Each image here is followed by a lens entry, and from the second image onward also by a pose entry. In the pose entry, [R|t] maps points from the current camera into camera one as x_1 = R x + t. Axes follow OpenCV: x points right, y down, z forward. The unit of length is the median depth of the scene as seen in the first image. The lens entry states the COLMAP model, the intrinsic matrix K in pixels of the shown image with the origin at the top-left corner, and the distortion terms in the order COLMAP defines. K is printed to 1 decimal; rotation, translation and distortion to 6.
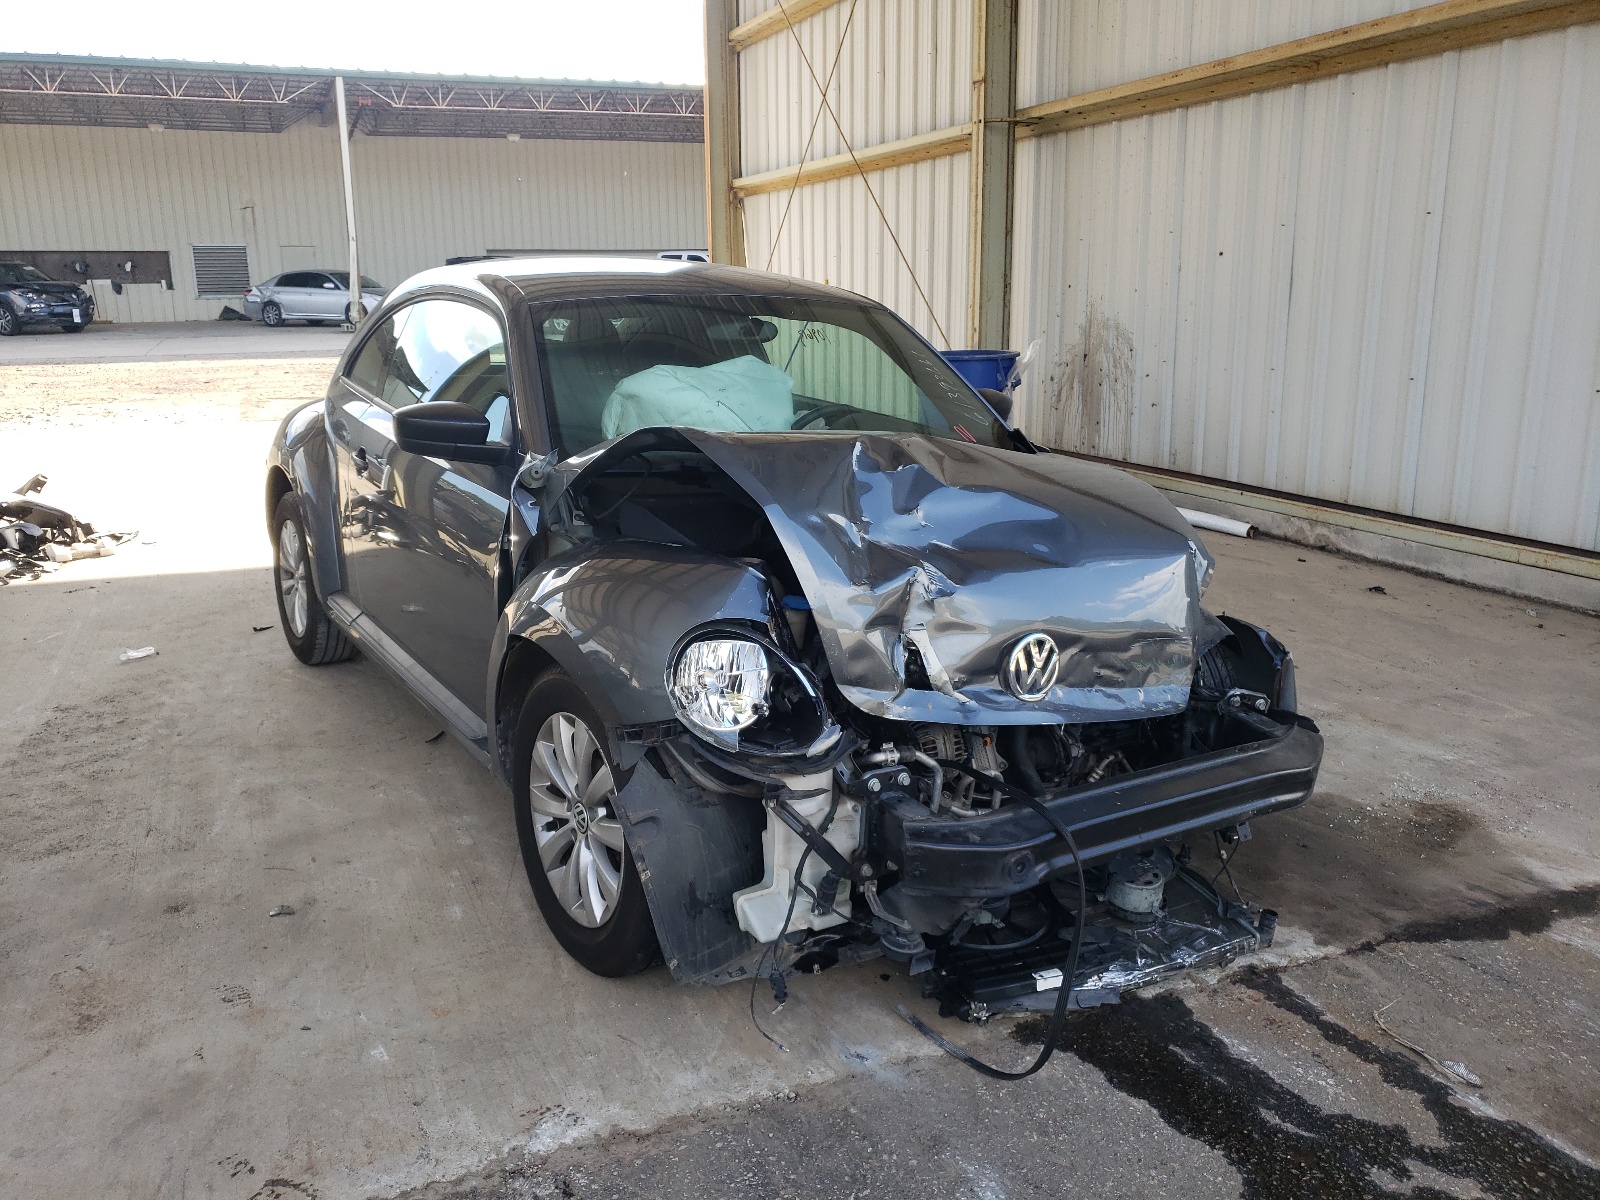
lens RADIAL K [[1306.0, 0, 800.0], [0, 1306.0, 600.0], [0, 0, 1]] dist [-0.001159, -0.001298]
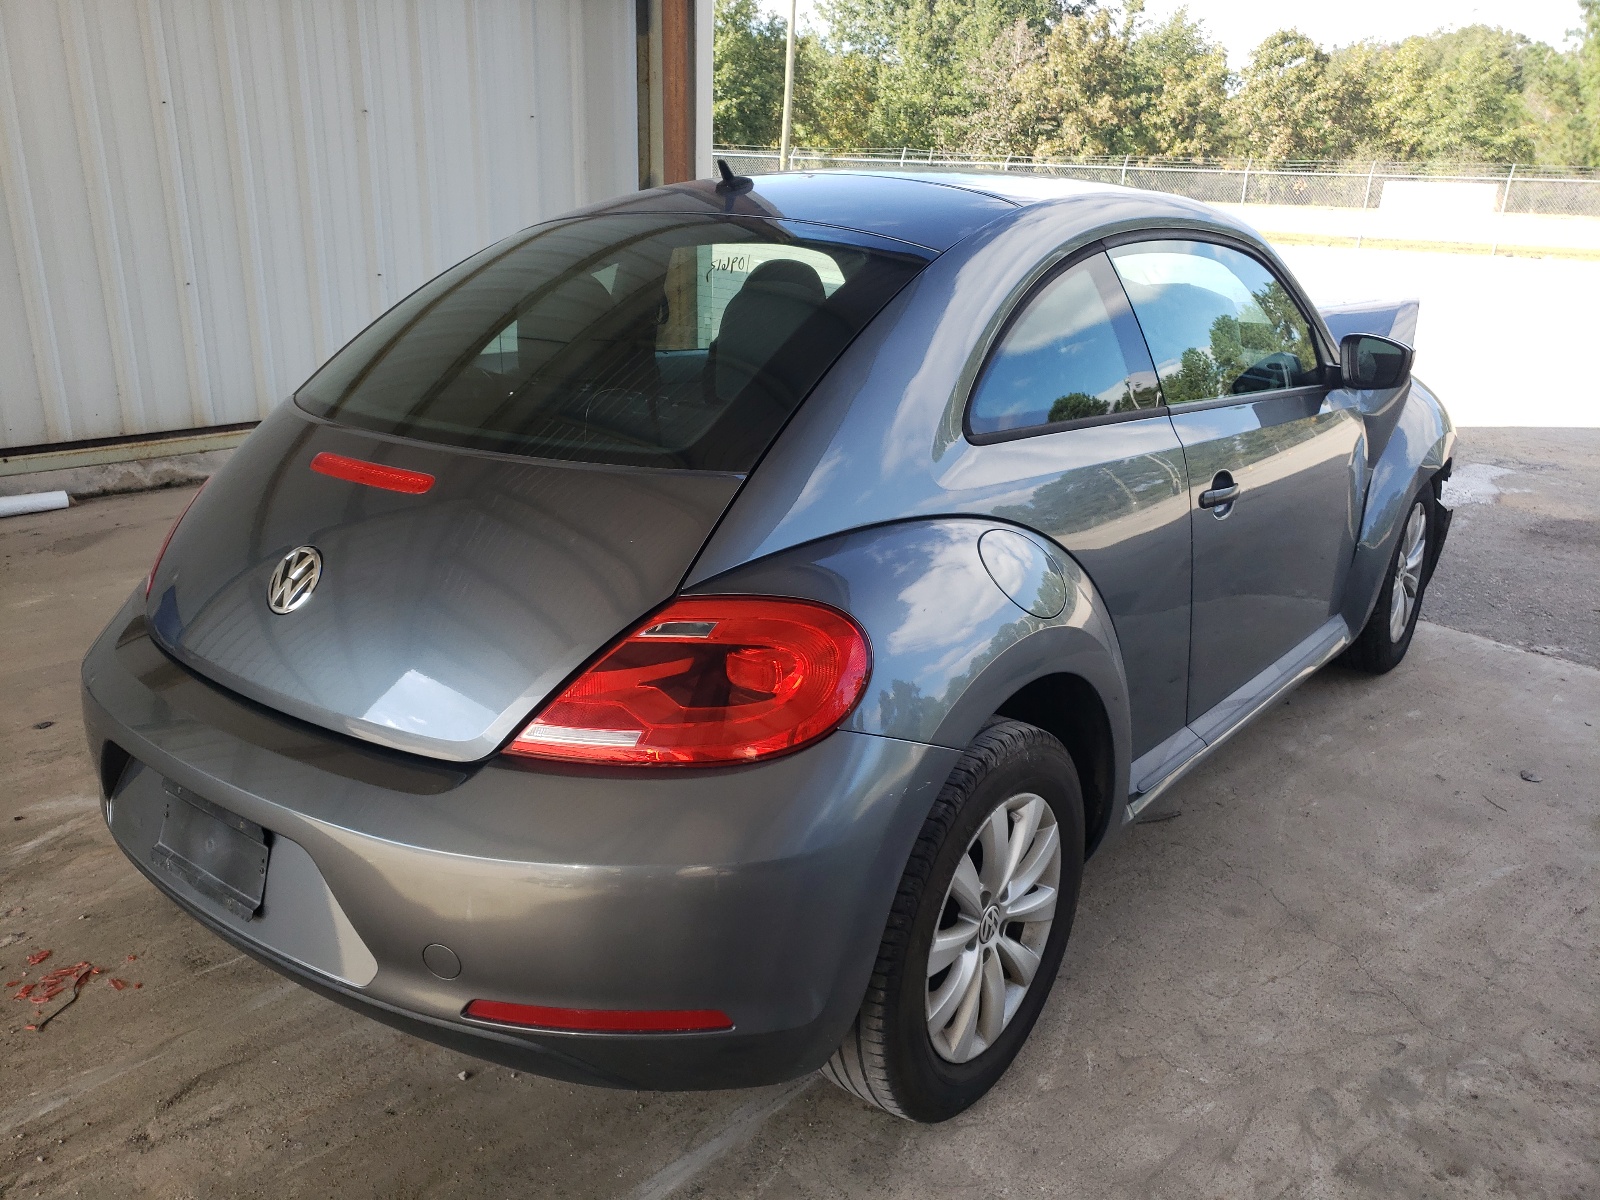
lens RADIAL K [[1197.8, 0, 800.0], [0, 1197.8, 600.0], [0, 0, 1]] dist [0.000974, 0.001944]
pose [[-0.307899, -0.321151, 0.895578, -0.831146], [0.209422, 0.895344, 0.393066, -0.339828], [-0.928084, 0.308579, -0.208419, 1.345752]]
